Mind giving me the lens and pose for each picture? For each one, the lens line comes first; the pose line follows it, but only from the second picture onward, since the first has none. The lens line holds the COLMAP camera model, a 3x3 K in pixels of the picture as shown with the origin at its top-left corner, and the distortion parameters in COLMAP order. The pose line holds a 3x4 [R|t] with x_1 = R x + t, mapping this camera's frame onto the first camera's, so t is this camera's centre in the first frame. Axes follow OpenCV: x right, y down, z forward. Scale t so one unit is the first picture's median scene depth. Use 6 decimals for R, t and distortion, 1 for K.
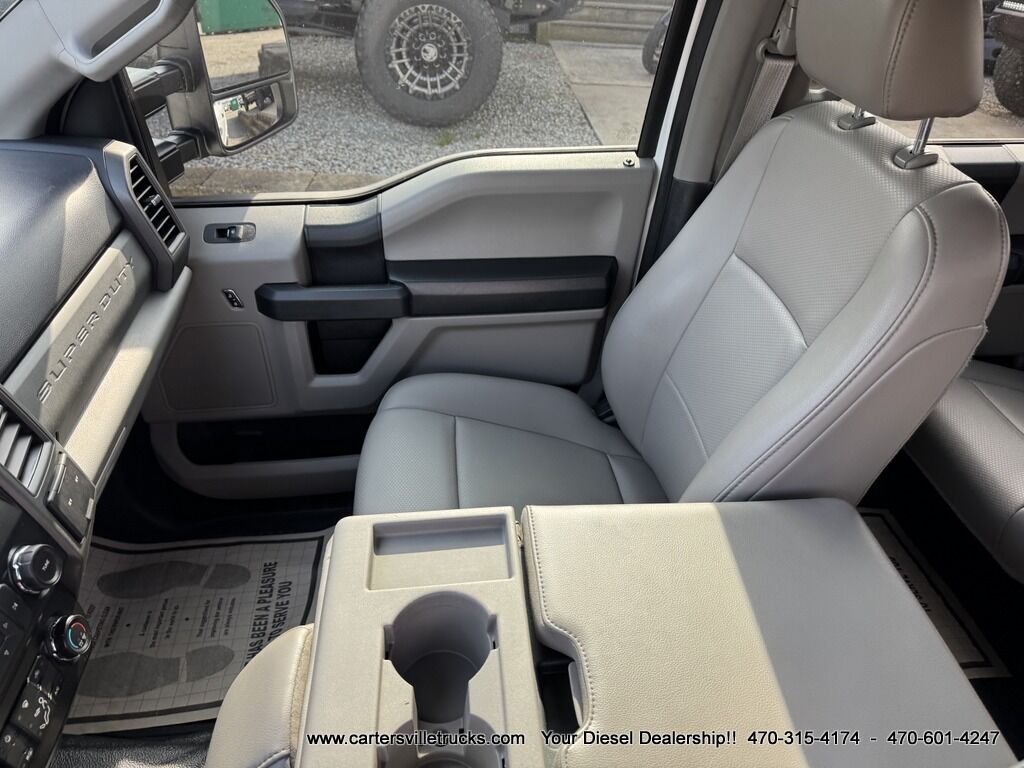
lens RADIAL K [[728.0, 0, 518.4], [0, 728.0, 383.7], [0, 0, 1]] dist [0.094783, -0.107497]
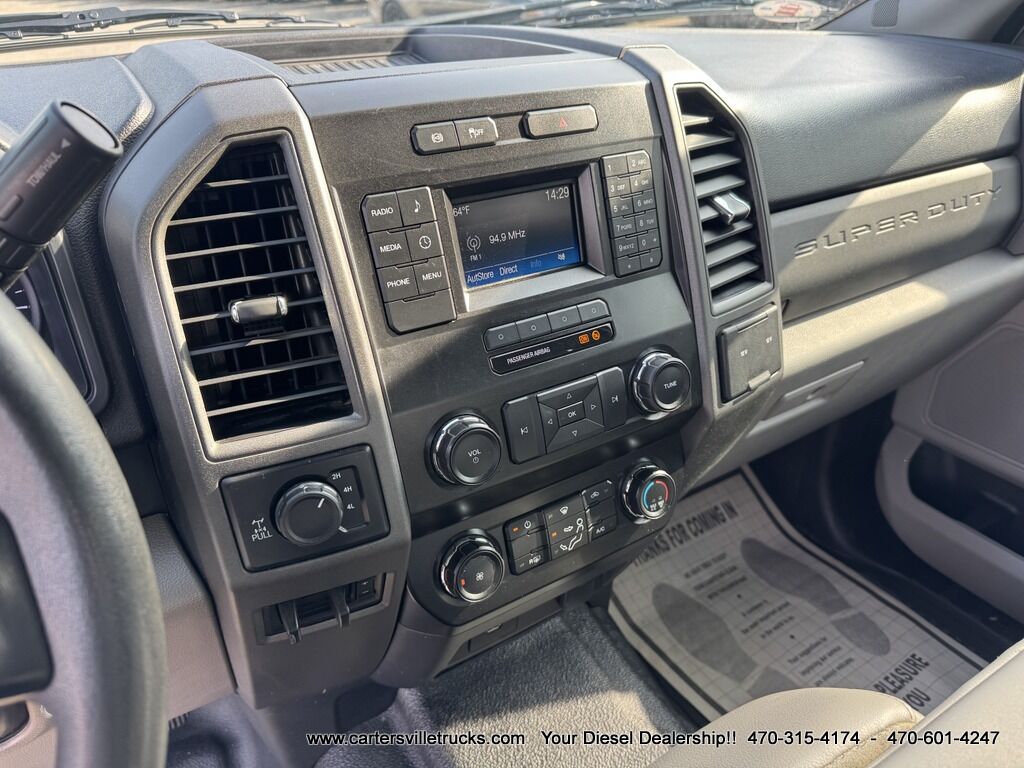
lens RADIAL K [[728.0, 0, 518.4], [0, 728.0, 383.7], [0, 0, 1]] dist [0.094783, -0.107497]
pose [[0.438851, 0.412169, -0.798453, -0.074215], [-0.499922, 0.850363, 0.164195, 0.168566], [0.746651, 0.327107, 0.579235, 0.366587]]
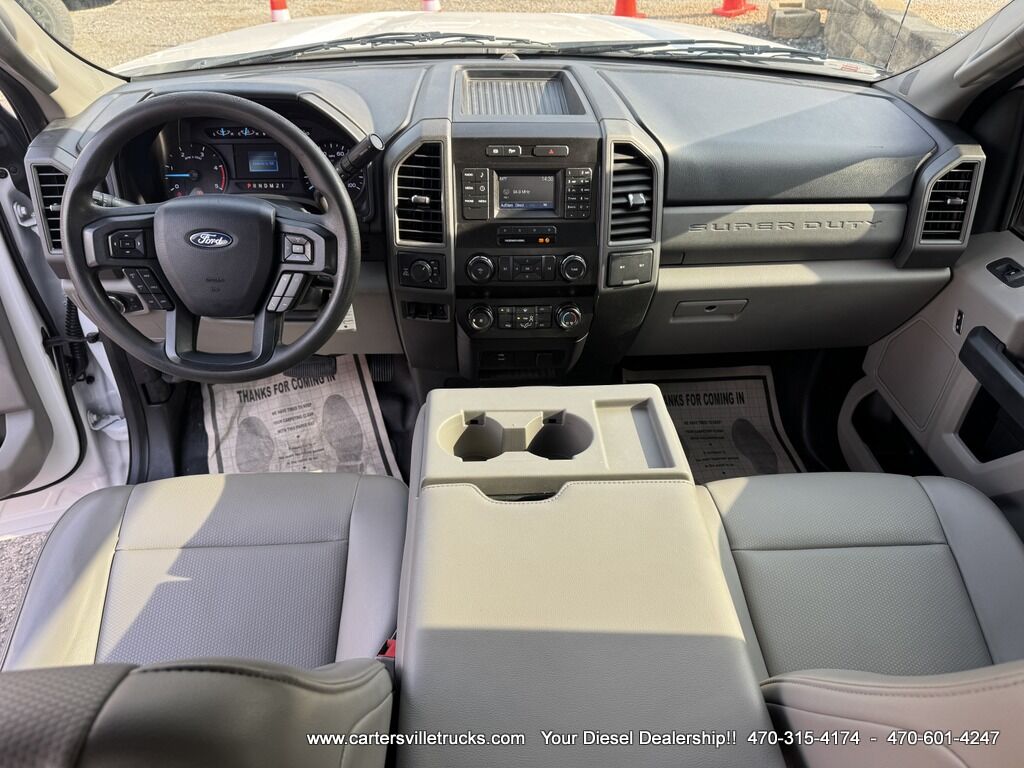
lens RADIAL K [[728.0, 0, 518.4], [0, 728.0, 383.7], [0, 0, 1]] dist [0.094783, -0.107497]
pose [[-0.020031, 0.599298, -0.800276, 0.869197], [-0.606848, 0.628839, 0.486104, -0.327952], [0.794566, 0.495383, 0.351086, 0.326619]]
